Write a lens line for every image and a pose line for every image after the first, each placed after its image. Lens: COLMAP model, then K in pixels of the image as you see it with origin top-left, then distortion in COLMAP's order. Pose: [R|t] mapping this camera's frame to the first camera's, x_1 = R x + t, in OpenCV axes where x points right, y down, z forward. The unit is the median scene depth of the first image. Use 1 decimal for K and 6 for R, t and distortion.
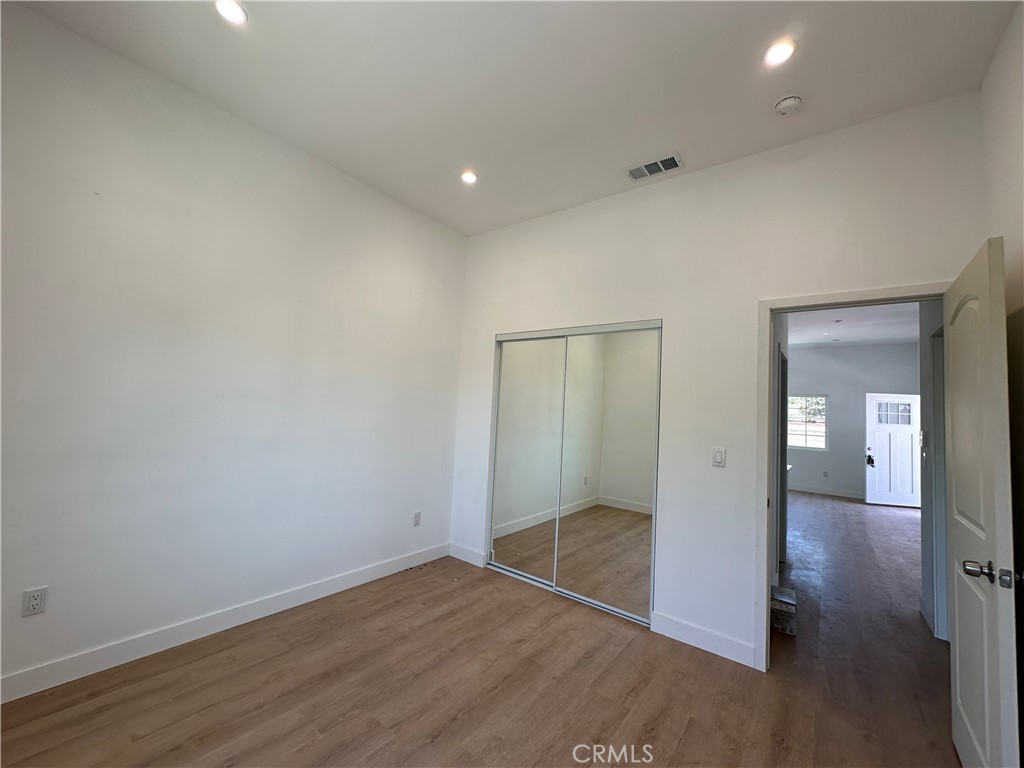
lens RADIAL K [[413.3, 0, 512.9], [0, 413.3, 382.3], [0, 0, 1]] dist [-0.000428, 0.000137]
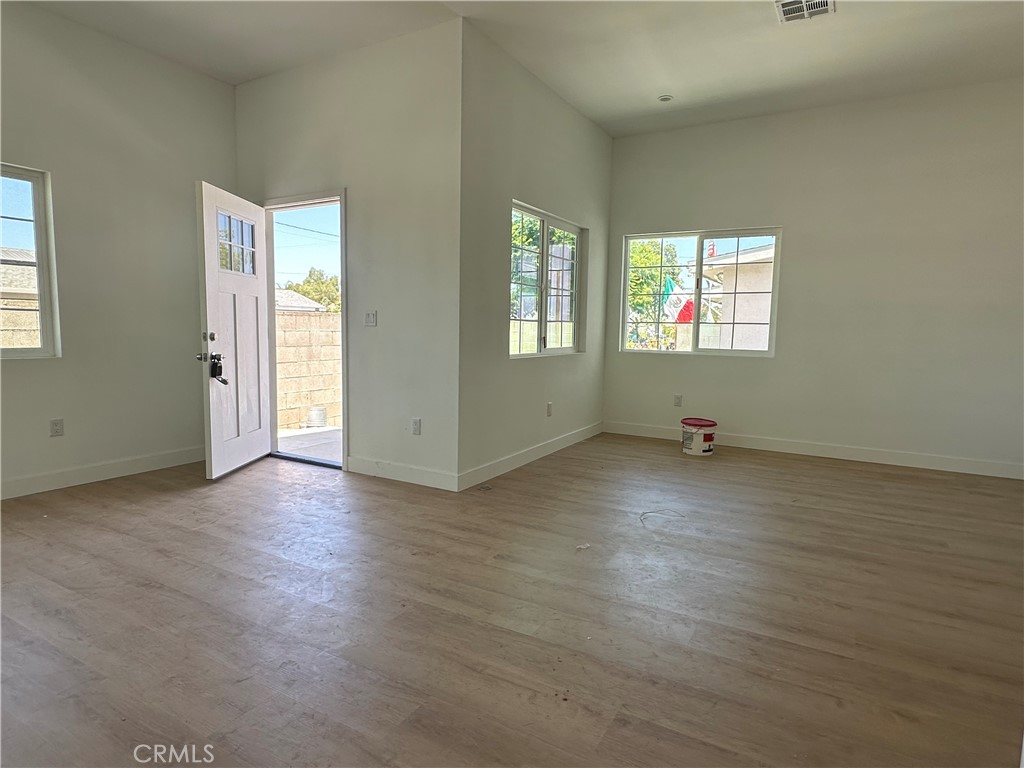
lens RADIAL K [[577.3, 0, 509.9], [0, 577.3, 382.6], [0, 0, 1]] dist [0.001346, -0.001213]
pose [[-0.129272, -0.151538, 0.979962, 0.292388], [-0.088700, 0.986060, 0.140780, 0.098203], [-0.987634, -0.068723, -0.140912, 0.757245]]
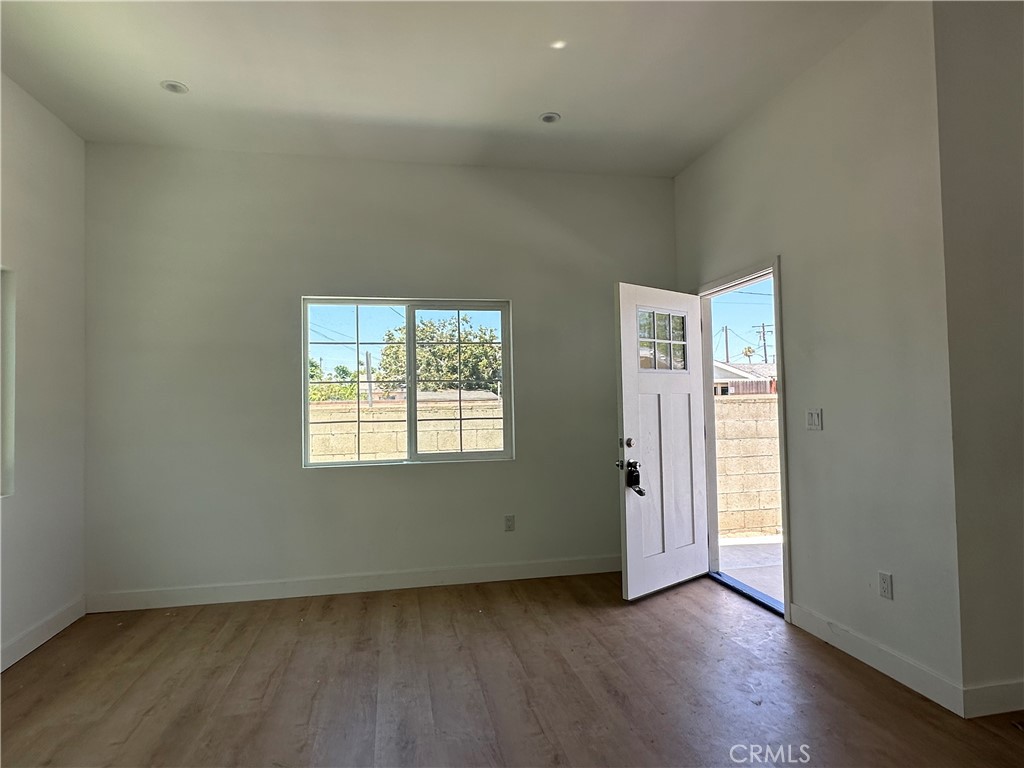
lens RADIAL K [[577.3, 0, 515.7], [0, 577.3, 382.4], [0, 0, 1]] dist [0.001346, -0.001213]
pose [[0.650564, -0.041268, 0.758329, 0.408790], [0.006259, 0.998780, 0.048984, 0.080731], [-0.759425, -0.027121, 0.650029, 0.713216]]
